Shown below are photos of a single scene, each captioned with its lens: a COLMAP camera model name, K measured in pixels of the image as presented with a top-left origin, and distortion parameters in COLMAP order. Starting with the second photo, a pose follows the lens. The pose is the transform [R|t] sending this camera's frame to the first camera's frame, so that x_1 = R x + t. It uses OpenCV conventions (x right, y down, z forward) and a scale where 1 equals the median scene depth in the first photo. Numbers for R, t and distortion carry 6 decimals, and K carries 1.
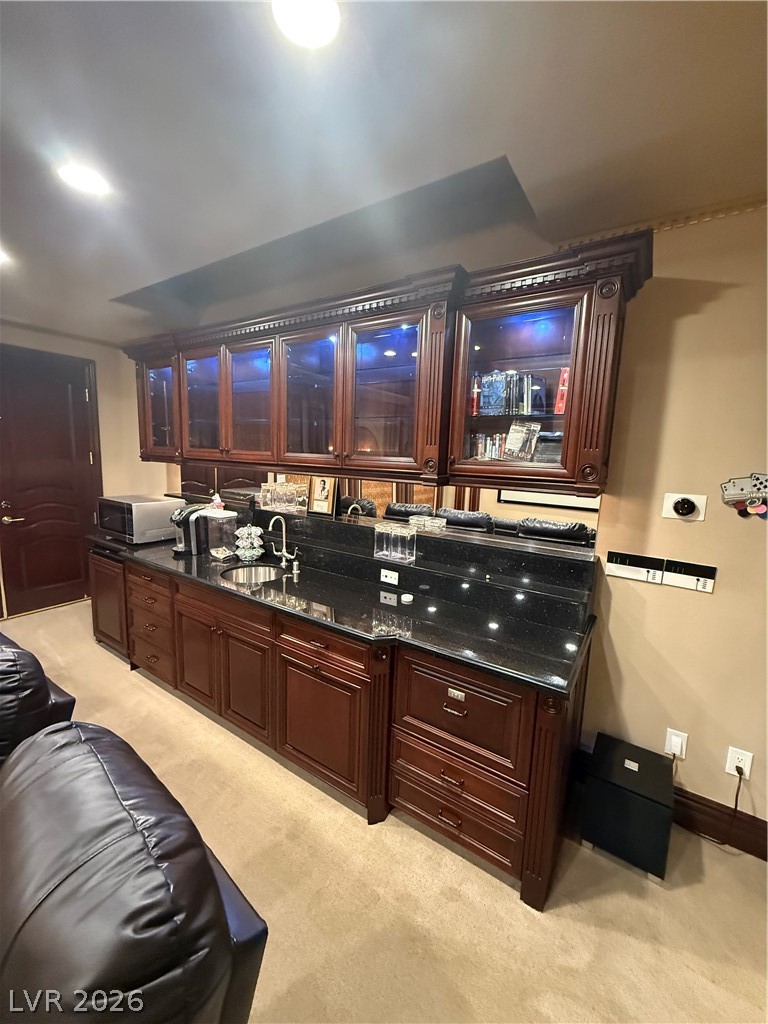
lens RADIAL K [[409.0, 0, 383.1], [0, 409.0, 507.3], [0, 0, 1]] dist [0.000027, -0.000018]
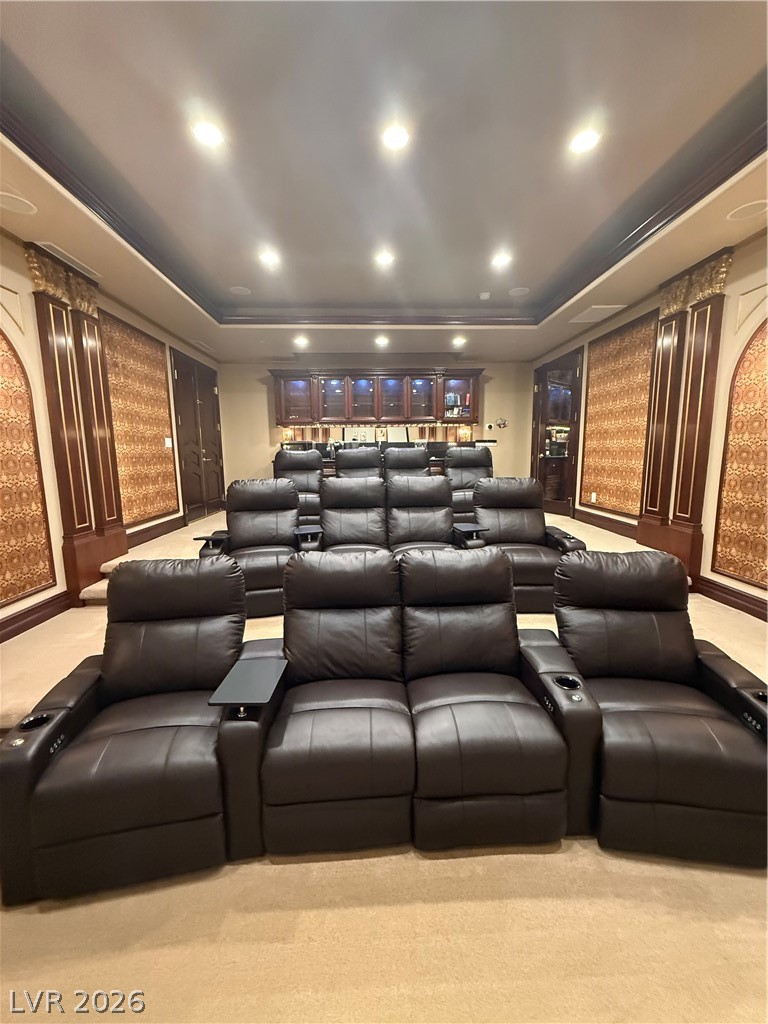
lens RADIAL K [[409.0, 0, 384.4], [0, 409.0, 512.3], [0, 0, 1]] dist [0.000027, -0.000018]
pose [[0.808906, -0.128637, 0.573693, -2.622018], [0.118338, 0.991424, 0.055448, 0.494451], [-0.575905, 0.023037, 0.817192, -1.782444]]
